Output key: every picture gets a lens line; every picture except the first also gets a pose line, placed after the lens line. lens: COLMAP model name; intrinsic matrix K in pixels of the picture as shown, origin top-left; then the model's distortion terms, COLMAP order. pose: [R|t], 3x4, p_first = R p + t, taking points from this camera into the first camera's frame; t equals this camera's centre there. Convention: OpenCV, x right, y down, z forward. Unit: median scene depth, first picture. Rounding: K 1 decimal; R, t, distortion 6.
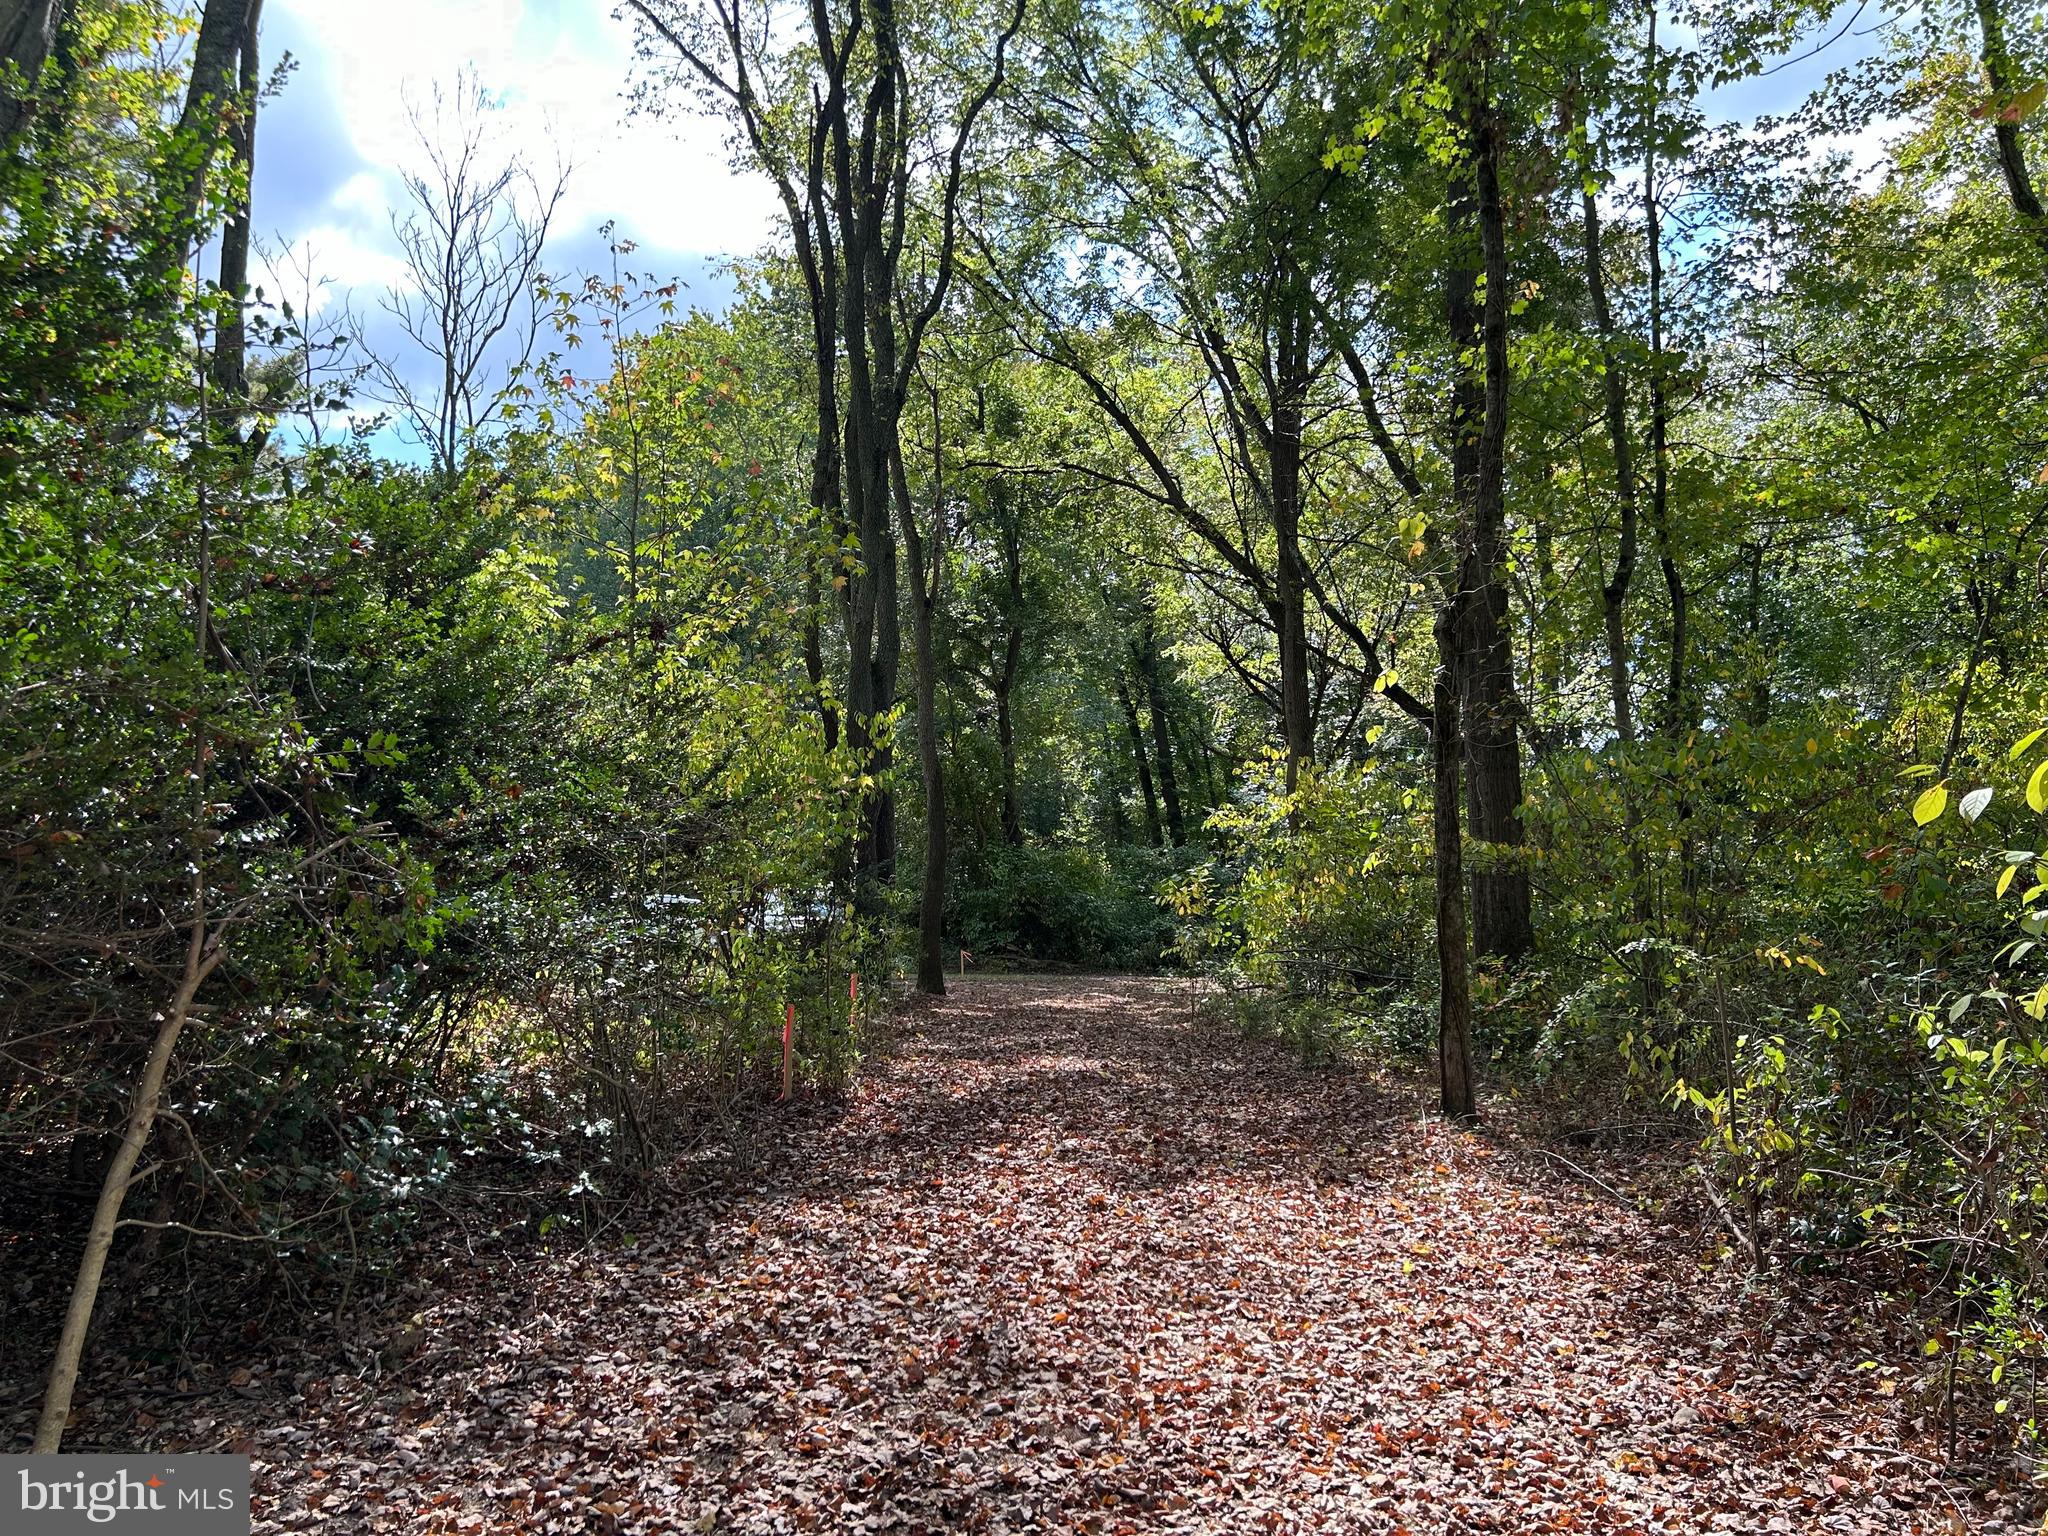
lens RADIAL K [[1563.2, 0, 1021.0], [0, 1563.2, 772.4], [0, 0, 1]] dist [0.044769, -0.034280]
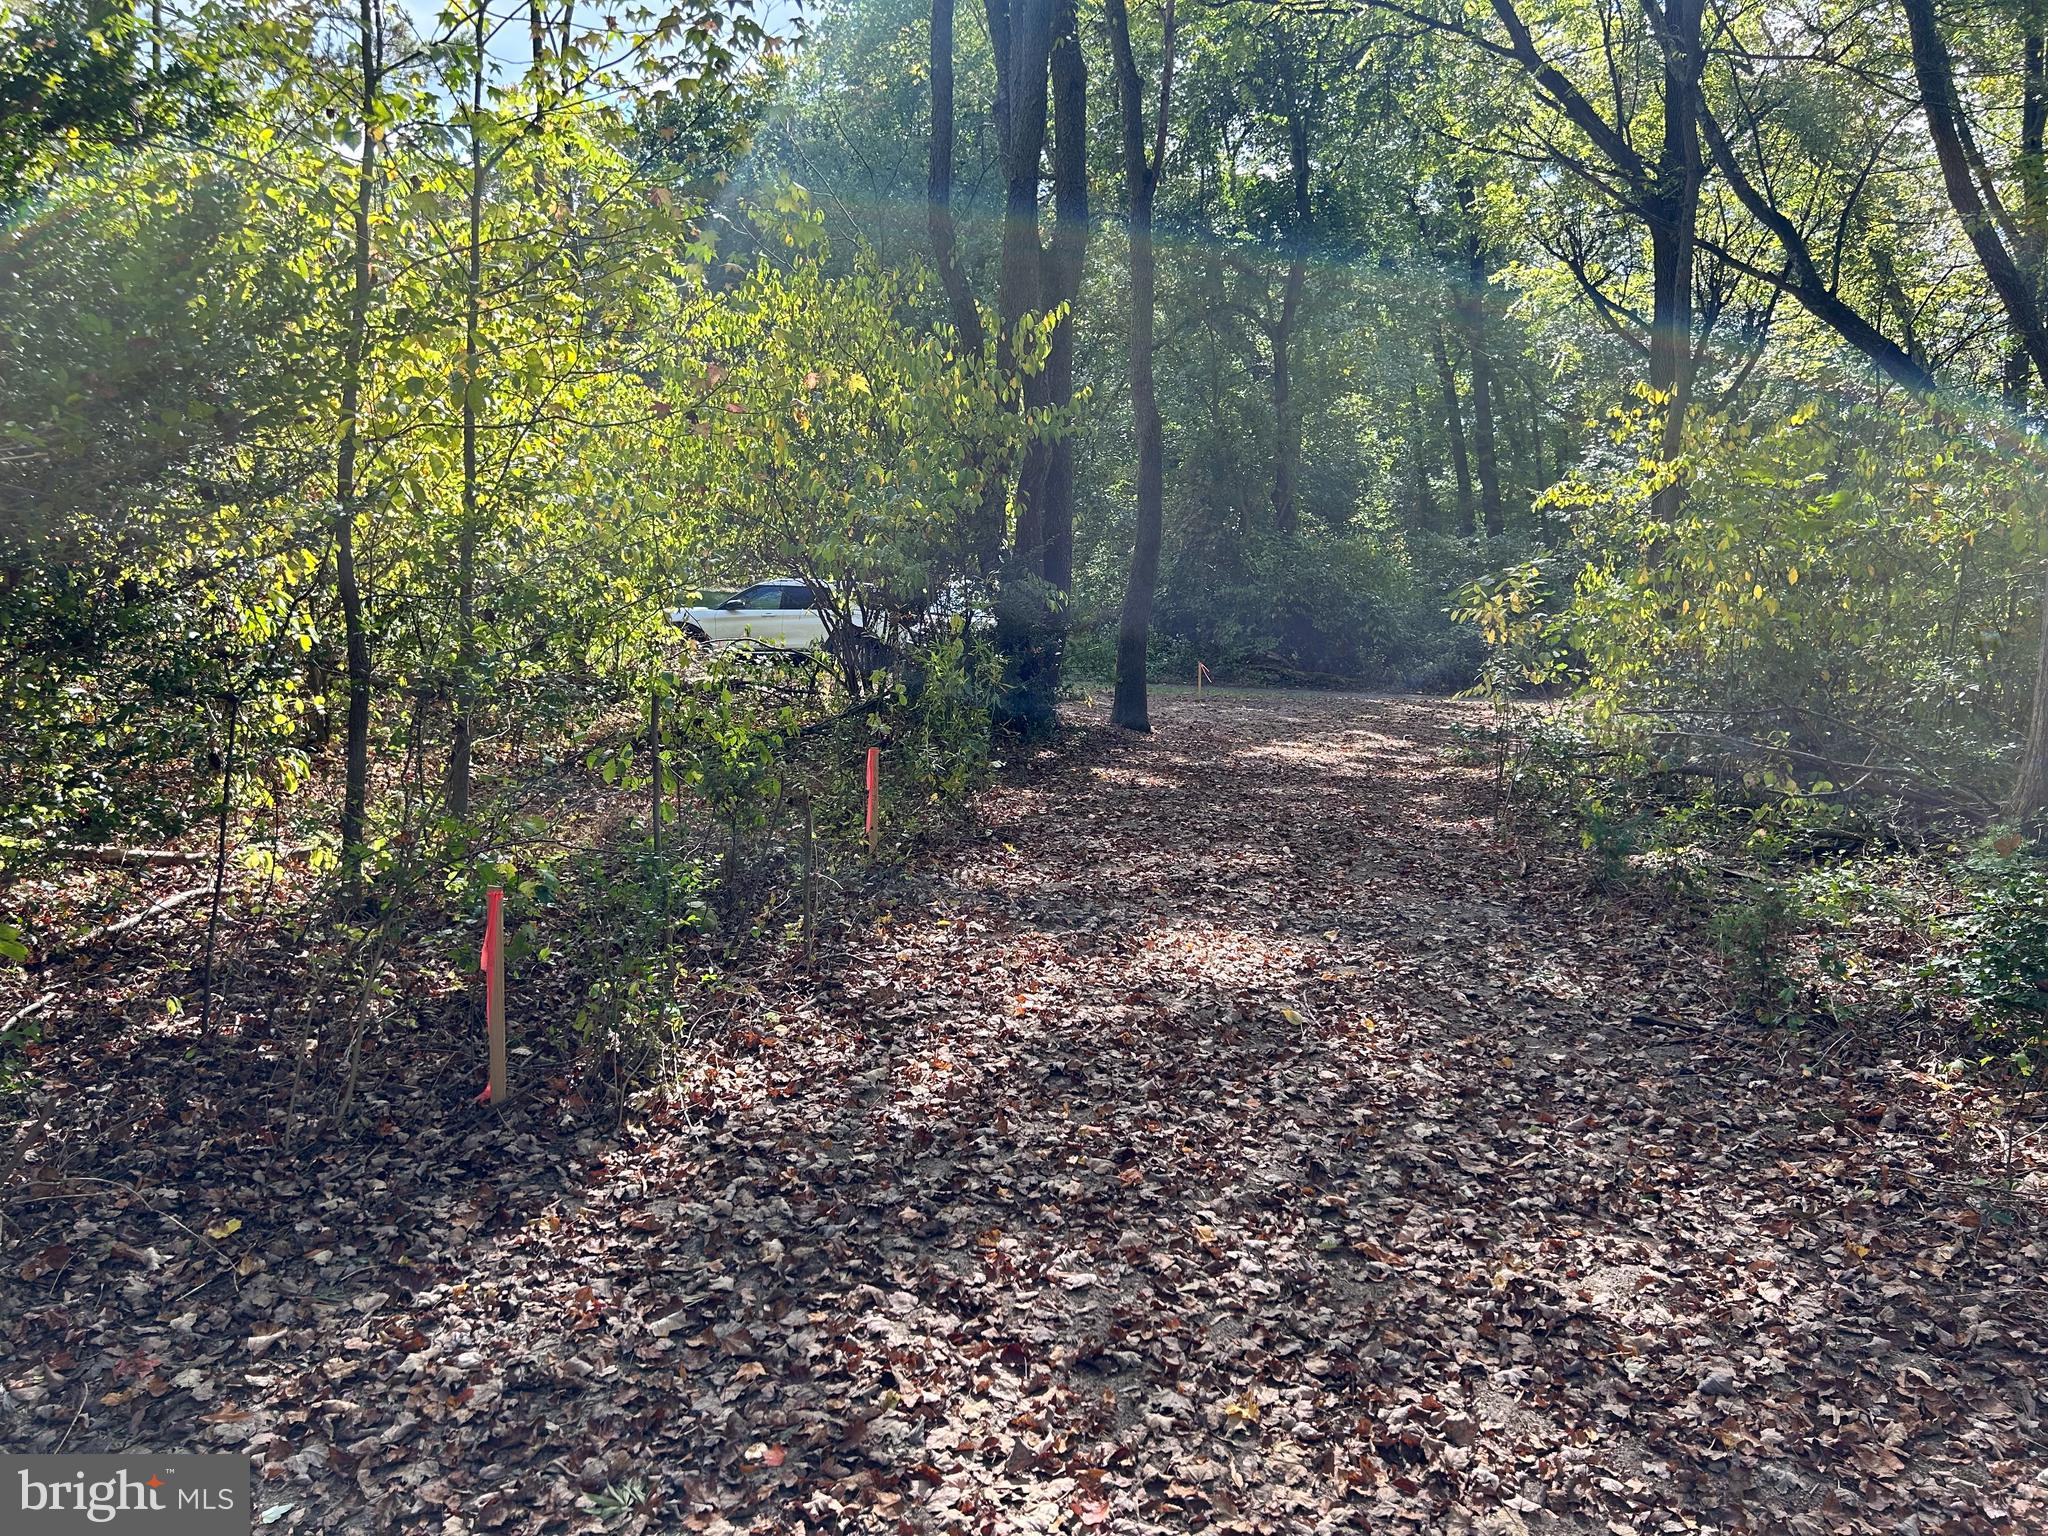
lens RADIAL K [[1563.2, 0, 1035.9], [0, 1563.2, 769.6], [0, 0, 1]] dist [0.044769, -0.034280]
pose [[0.983506, 0.044272, -0.175373, 0.018741], [-0.009012, 0.980372, 0.196948, 0.009872], [0.180651, -0.192119, 0.964601, 0.182027]]
